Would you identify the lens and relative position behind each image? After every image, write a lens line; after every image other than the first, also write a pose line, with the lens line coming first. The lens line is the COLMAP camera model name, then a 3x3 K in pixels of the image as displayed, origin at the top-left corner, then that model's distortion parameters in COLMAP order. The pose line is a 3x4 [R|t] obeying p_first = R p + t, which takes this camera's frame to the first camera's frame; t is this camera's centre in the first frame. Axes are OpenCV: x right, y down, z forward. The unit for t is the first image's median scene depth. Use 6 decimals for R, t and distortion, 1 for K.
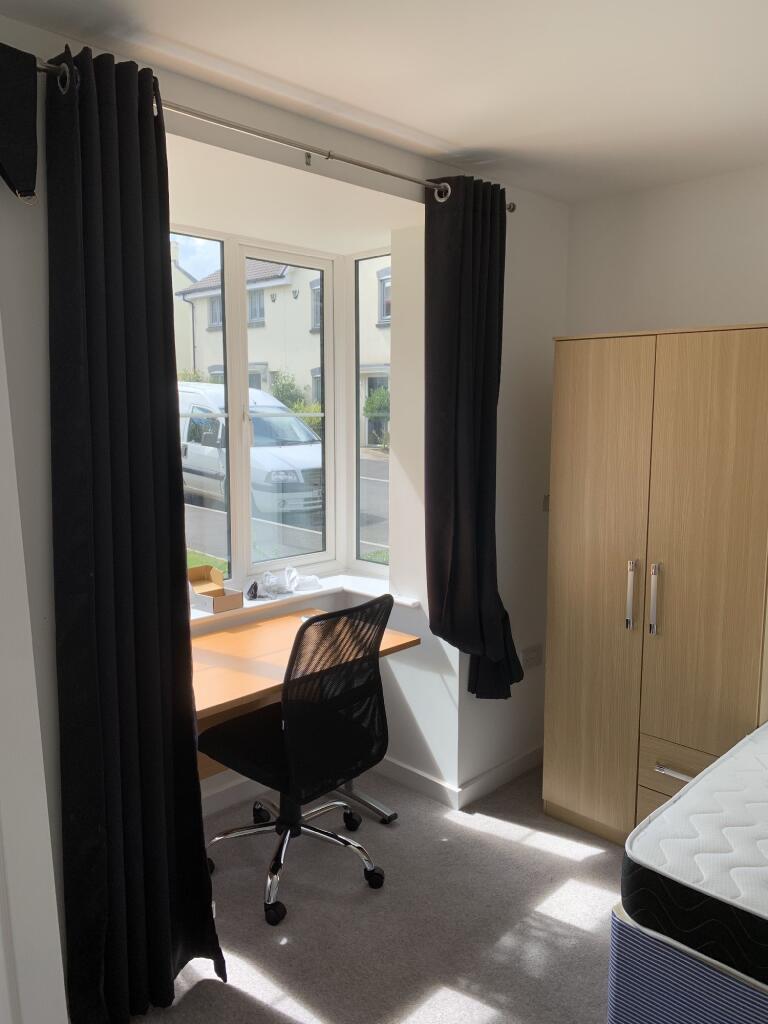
lens RADIAL K [[790.9, 0, 384.0], [0, 790.9, 512.0], [0, 0, 1]] dist [0.003207, 0.002068]
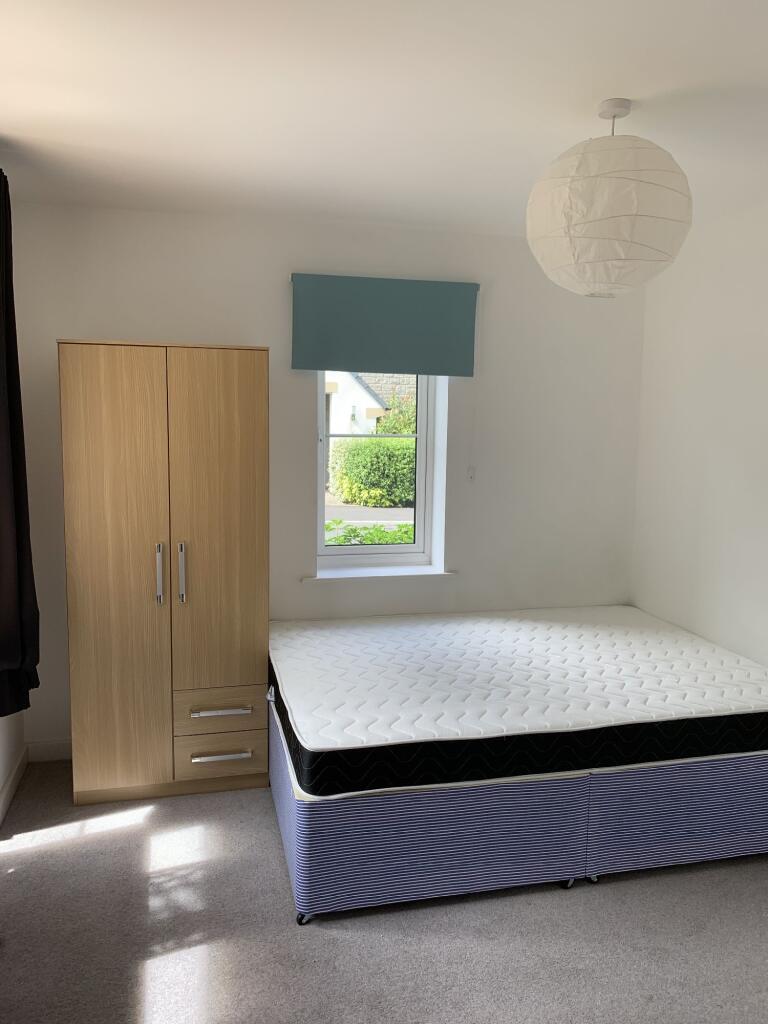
lens RADIAL K [[790.9, 0, 384.0], [0, 790.9, 512.0], [0, 0, 1]] dist [0.003207, 0.002068]
pose [[0.508046, -0.096707, 0.855884, -0.551441], [0.098823, 0.993660, 0.053614, -0.014022], [-0.855642, 0.057342, 0.514382, 0.146376]]
